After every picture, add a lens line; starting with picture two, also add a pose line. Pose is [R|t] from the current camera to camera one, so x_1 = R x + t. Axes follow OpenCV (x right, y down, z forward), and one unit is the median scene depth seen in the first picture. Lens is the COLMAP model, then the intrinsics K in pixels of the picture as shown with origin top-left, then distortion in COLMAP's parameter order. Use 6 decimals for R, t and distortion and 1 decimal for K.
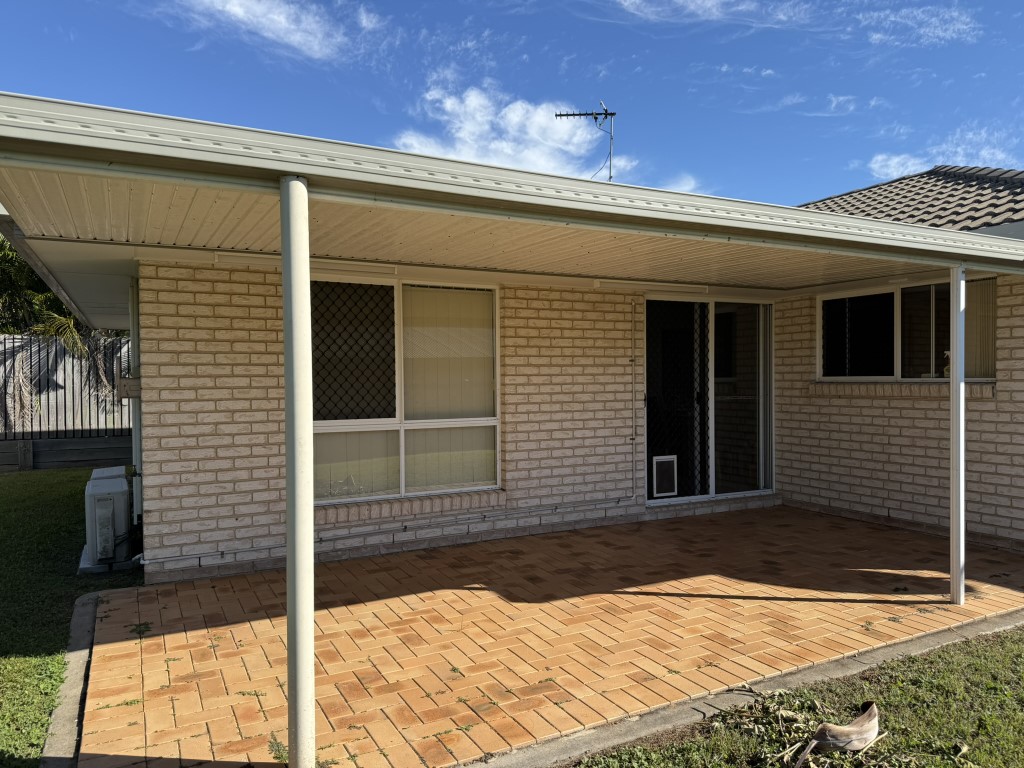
lens RADIAL K [[723.2, 0, 516.3], [0, 723.2, 384.1], [0, 0, 1]] dist [0.206460, -0.292553]
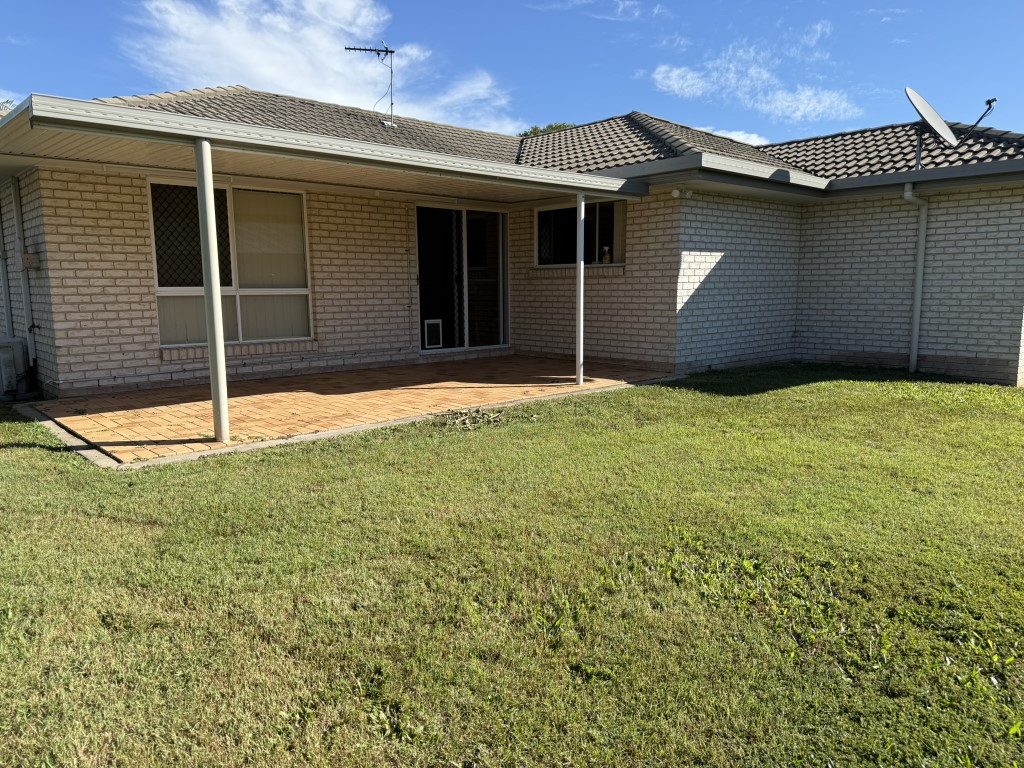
lens RADIAL K [[714.4, 0, 520.4], [0, 714.4, 383.9], [0, 0, 1]] dist [0.049281, -0.046077]
pose [[0.964387, -0.034367, 0.262253, -0.003015], [0.000166, 0.991601, 0.129336, 0.050234], [-0.264495, -0.124687, 0.956293, -0.471461]]
